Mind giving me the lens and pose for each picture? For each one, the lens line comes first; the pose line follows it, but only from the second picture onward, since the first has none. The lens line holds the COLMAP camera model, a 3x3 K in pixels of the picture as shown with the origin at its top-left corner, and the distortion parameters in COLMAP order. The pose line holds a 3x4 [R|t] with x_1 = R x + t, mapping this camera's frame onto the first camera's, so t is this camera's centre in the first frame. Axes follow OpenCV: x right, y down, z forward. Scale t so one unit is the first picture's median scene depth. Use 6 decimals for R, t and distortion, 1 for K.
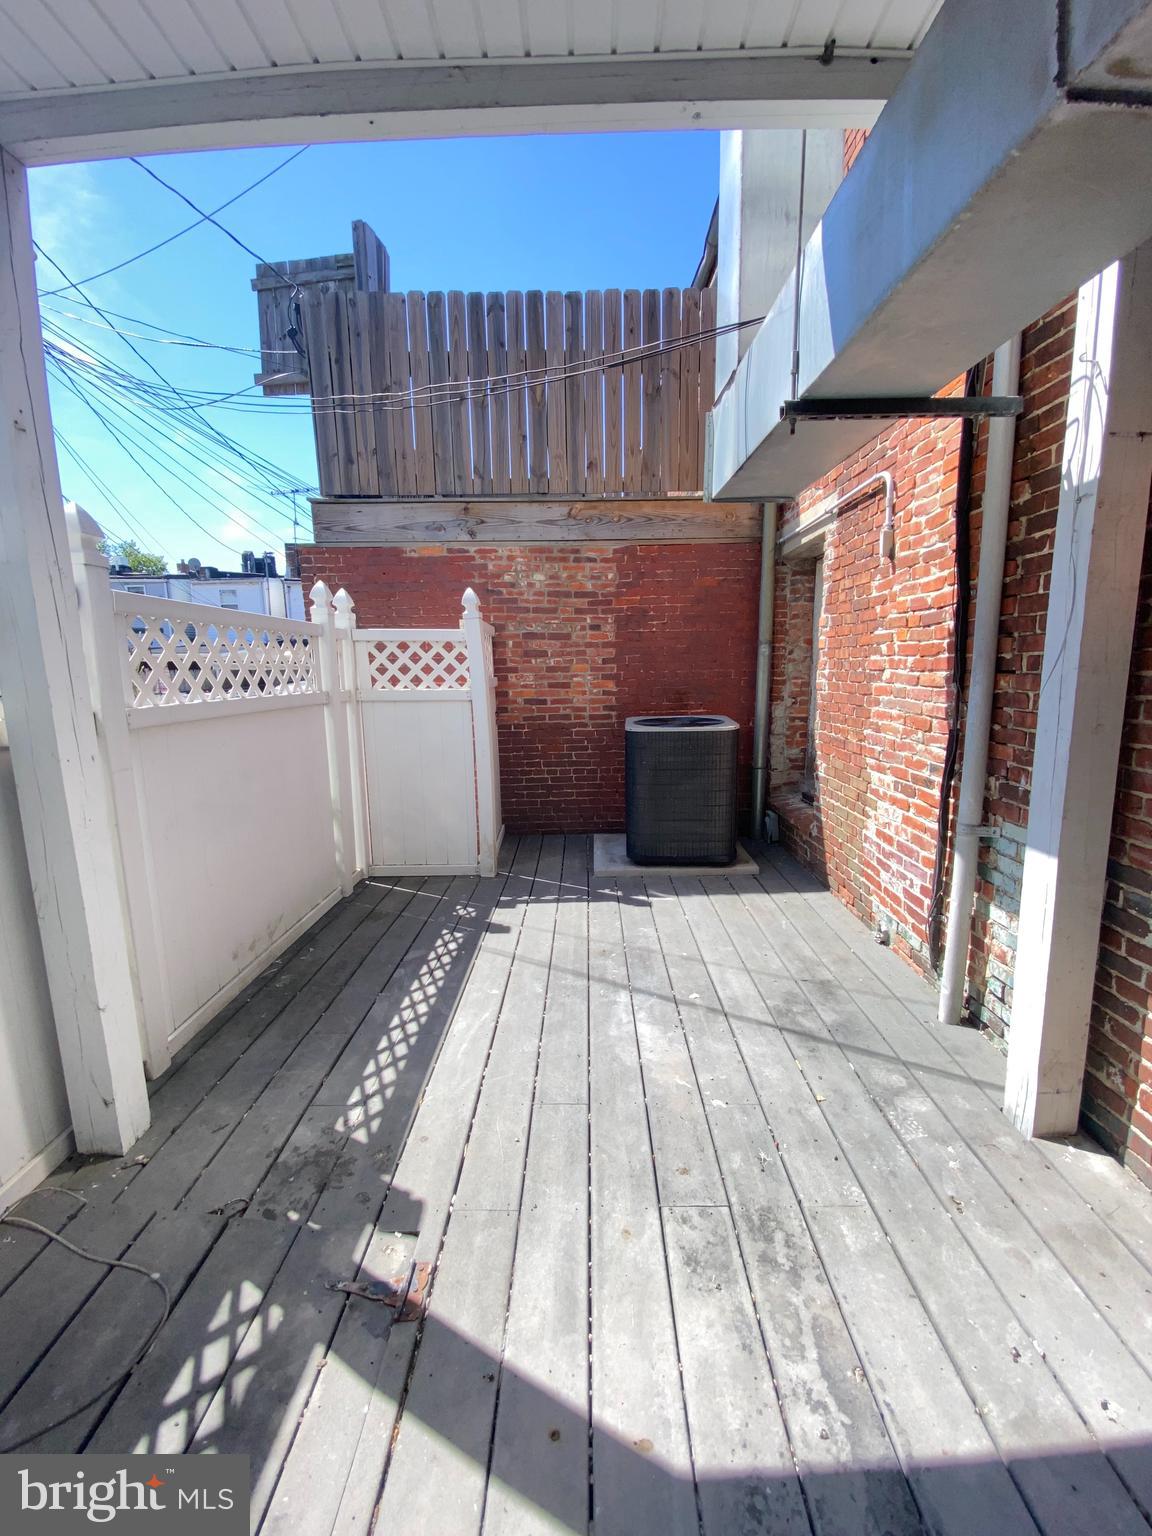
lens RADIAL K [[619.9, 0, 575.5], [0, 619.9, 764.4], [0, 0, 1]] dist [0.008274, -0.014705]
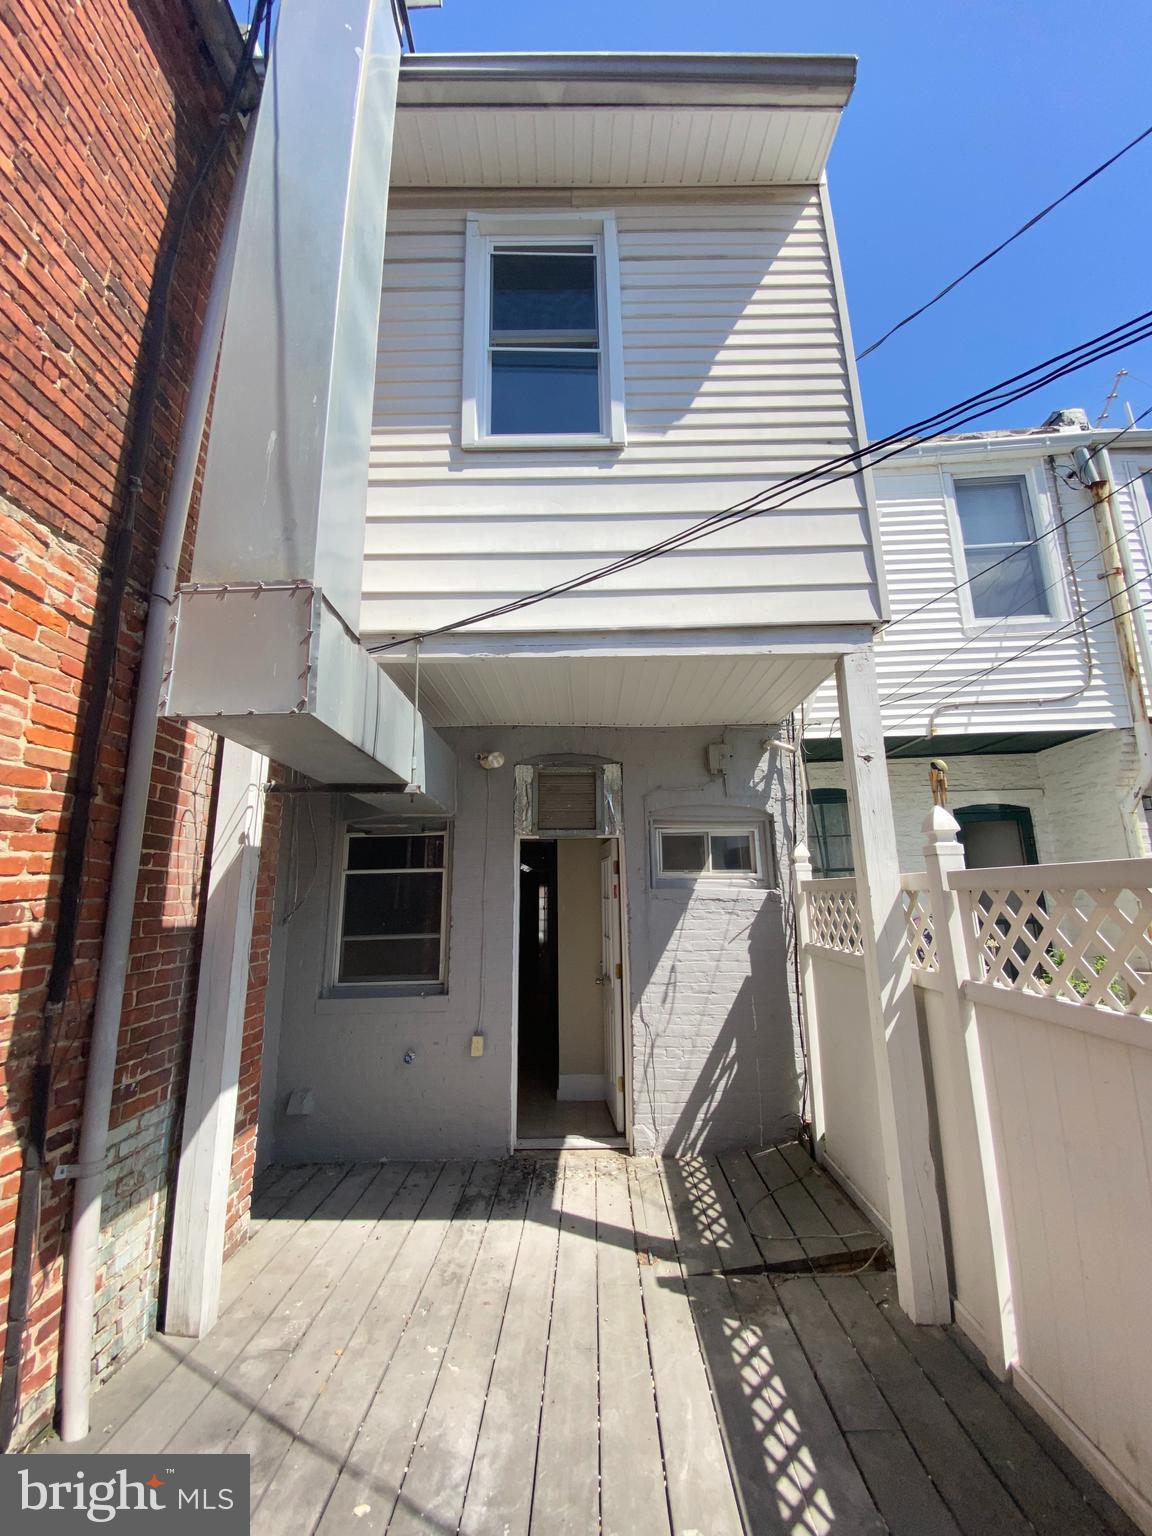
lens RADIAL K [[619.9, 0, 578.4], [0, 619.9, 766.5], [0, 0, 1]] dist [0.008274, -0.014705]
pose [[-0.999354, 0.035573, -0.005102, -0.073640], [0.035778, 0.998192, -0.048290, -0.492067], [0.003375, -0.048442, -0.998820, 2.407145]]
